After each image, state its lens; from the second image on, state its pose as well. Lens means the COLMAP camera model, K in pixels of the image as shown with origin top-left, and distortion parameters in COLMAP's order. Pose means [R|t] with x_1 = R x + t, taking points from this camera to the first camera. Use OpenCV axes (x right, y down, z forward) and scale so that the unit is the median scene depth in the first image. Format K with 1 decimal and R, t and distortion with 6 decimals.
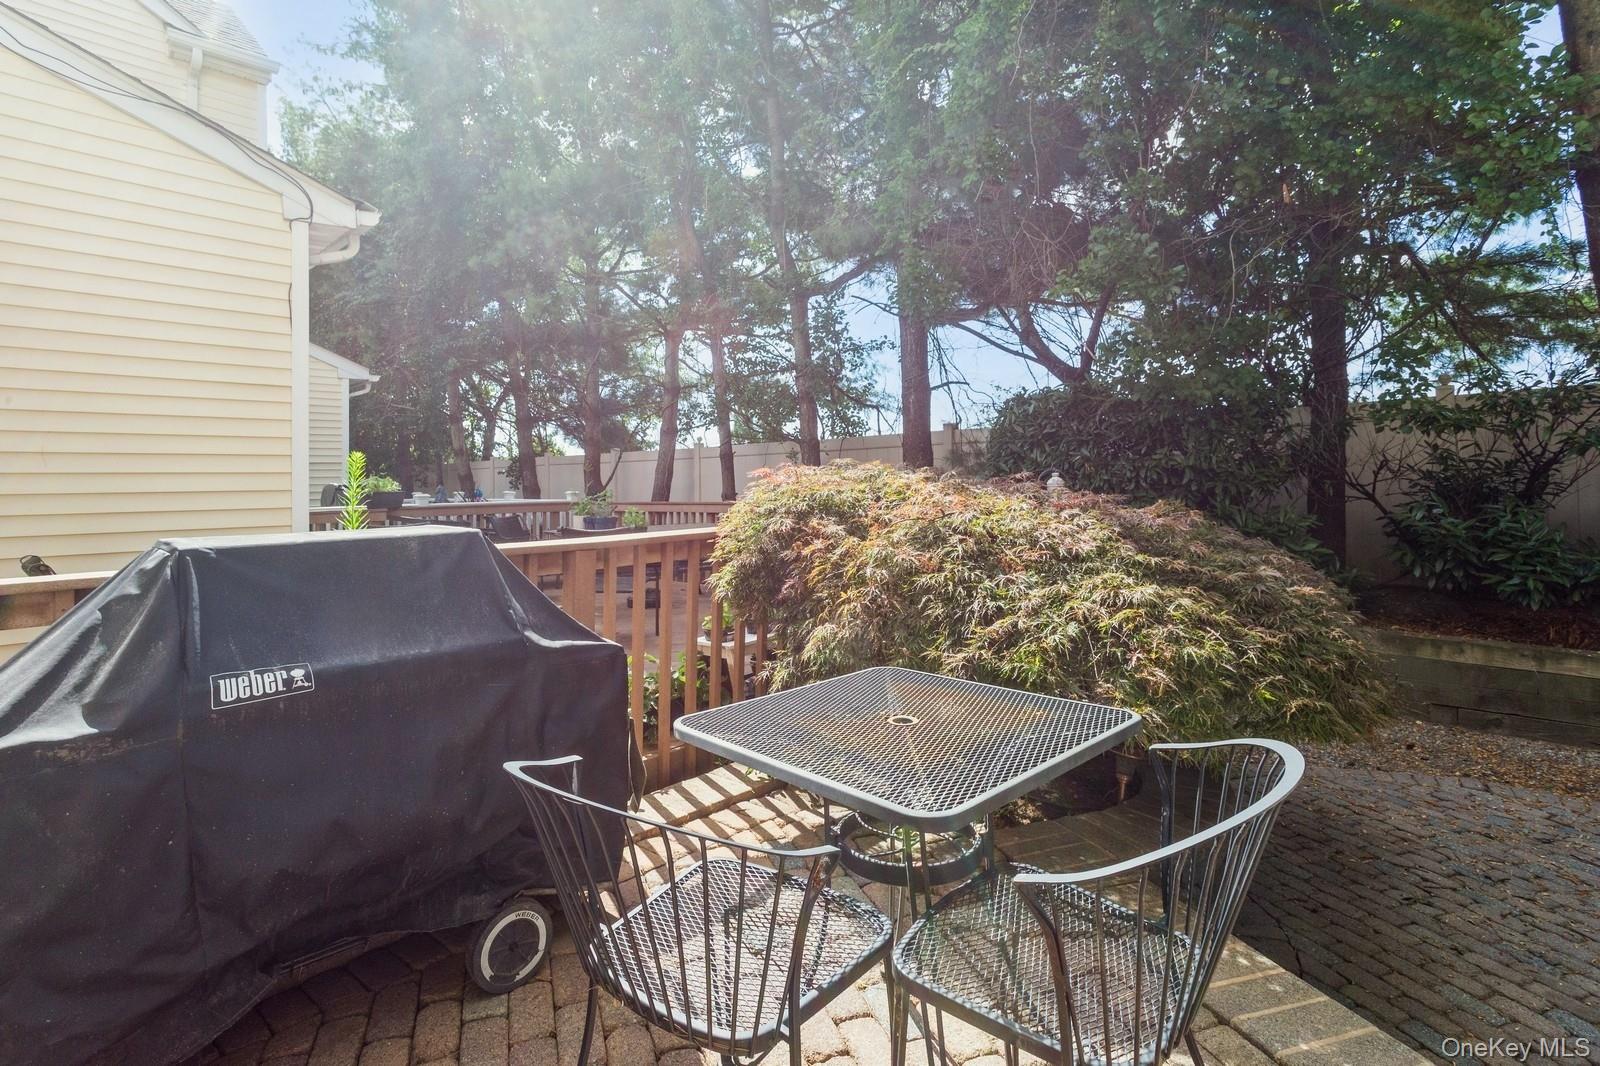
lens RADIAL K [[777.0, 0, 790.8], [0, 777.0, 533.4], [0, 0, 1]] dist [0.003146, 0.000709]
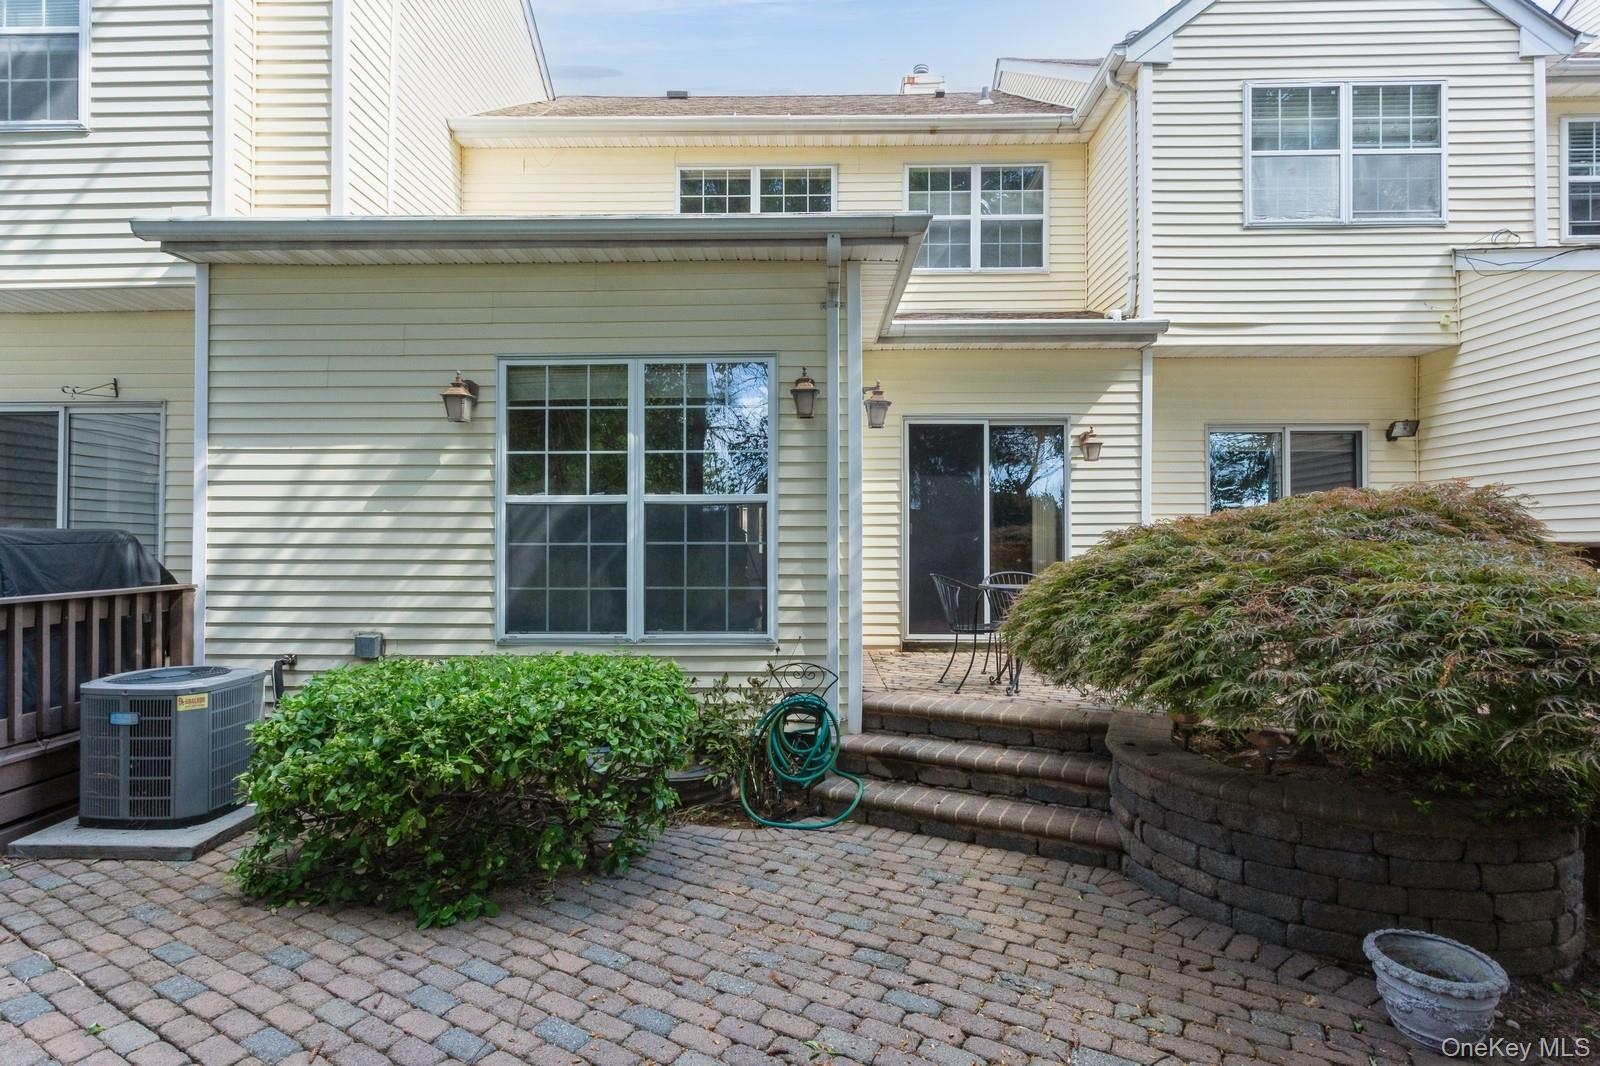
lens RADIAL K [[777.0, 0, 790.8], [0, 777.0, 533.4], [0, 0, 1]] dist [0.003146, 0.000709]
pose [[-0.712421, 0.006240, -0.701724, 1.325628], [-0.030191, 0.998762, 0.039533, -0.027756], [0.701102, 0.049350, -0.711351, 1.058125]]
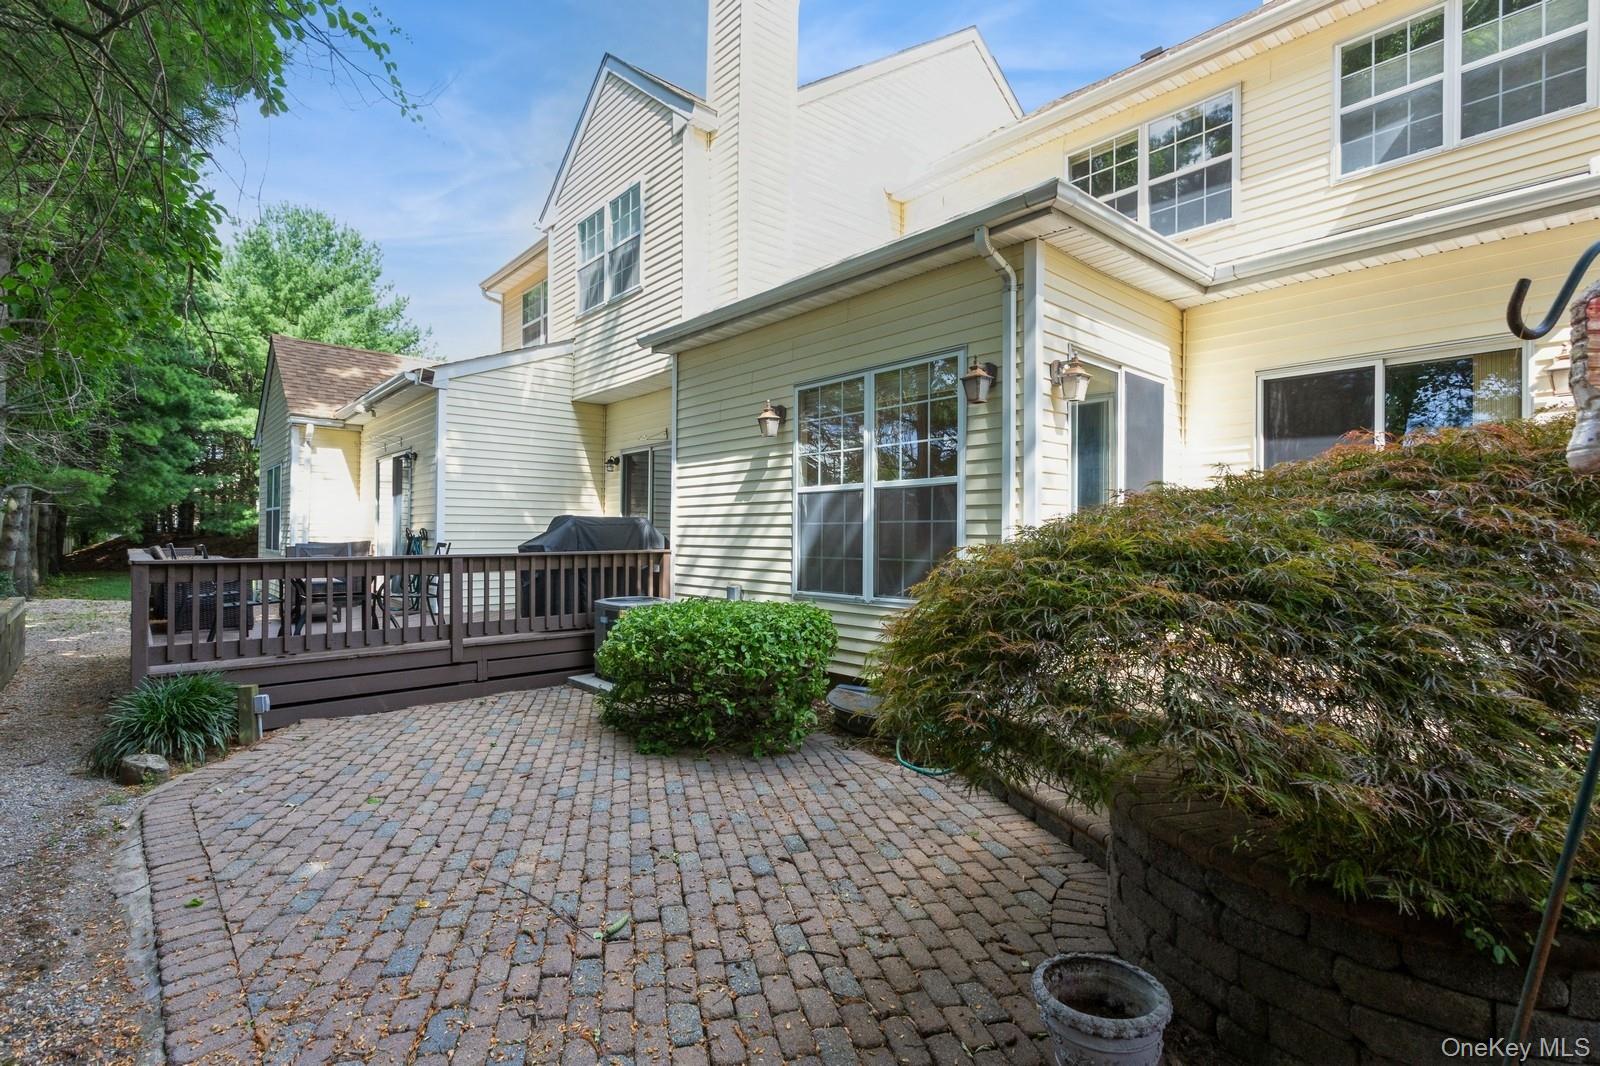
lens RADIAL K [[777.0, 0, 790.8], [0, 777.0, 533.4], [0, 0, 1]] dist [0.003146, 0.000709]
pose [[-0.997569, 0.010871, 0.068829, 0.687517], [0.014606, 0.998434, 0.053996, -0.018072], [-0.068134, 0.054870, -0.996166, 1.517141]]
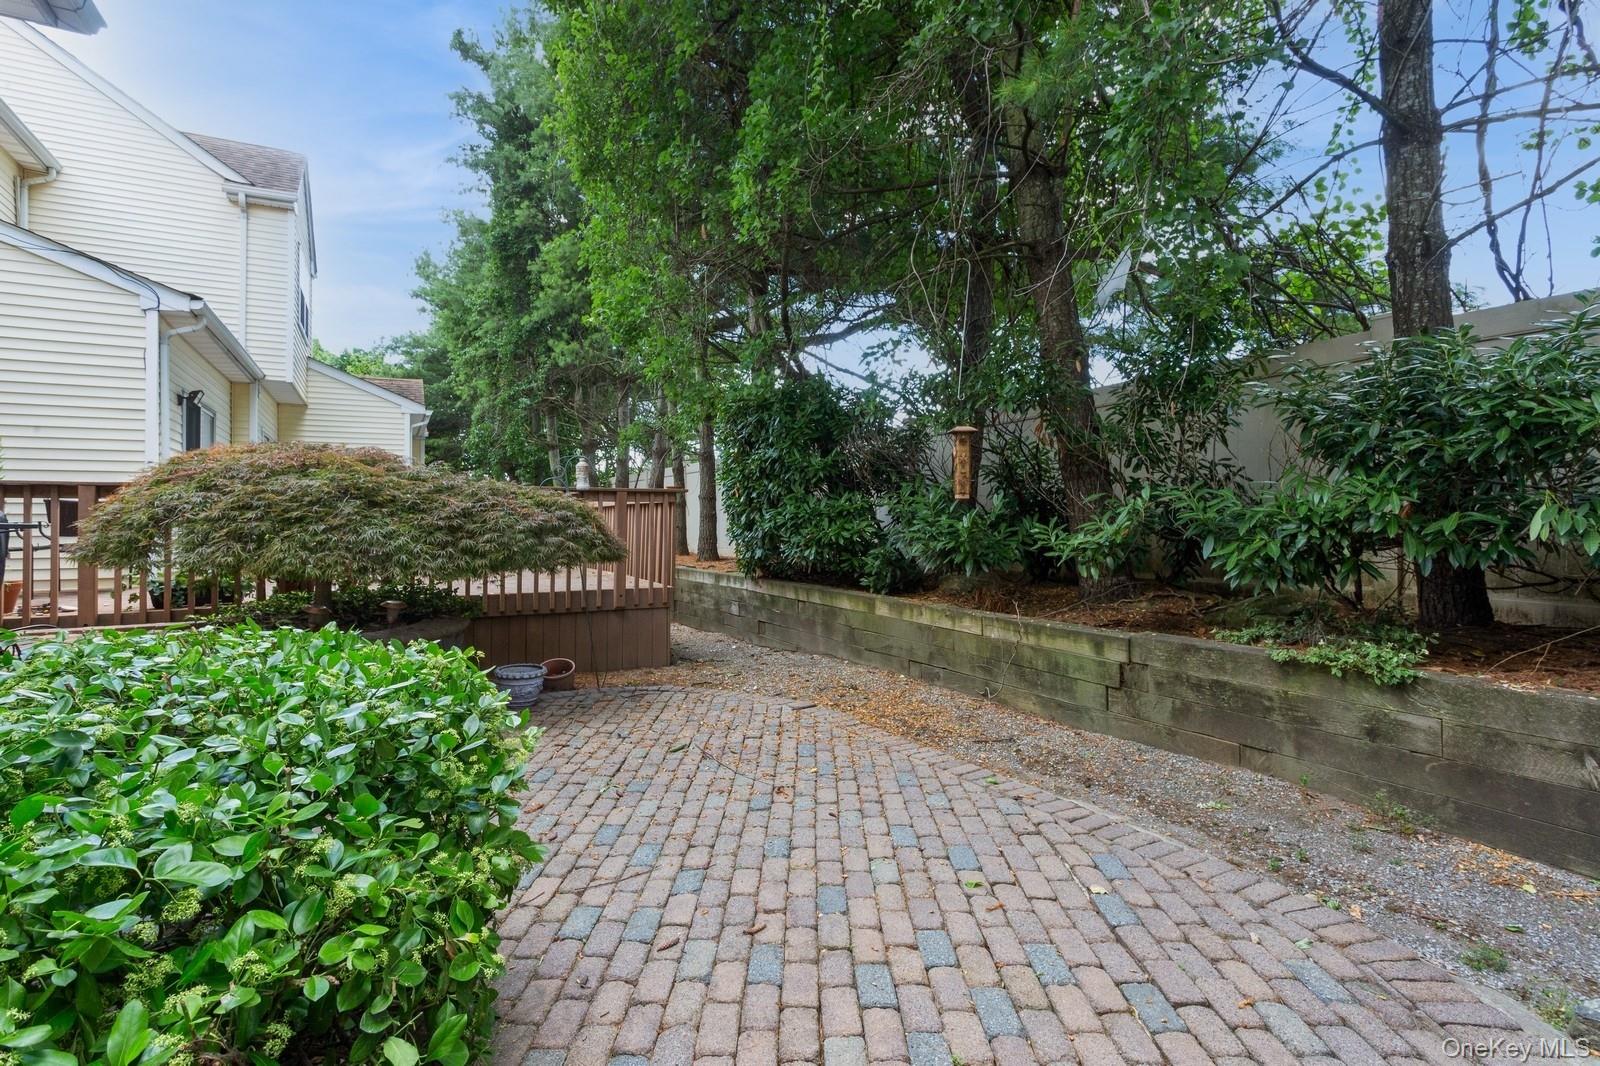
lens RADIAL K [[777.0, 0, 790.8], [0, 777.0, 533.4], [0, 0, 1]] dist [0.003146, 0.000709]
pose [[0.956686, 0.016766, -0.290638, 1.364719], [-0.029931, 0.998714, -0.040911, 0.118833], [0.289578, 0.047838, 0.955958, -0.182388]]
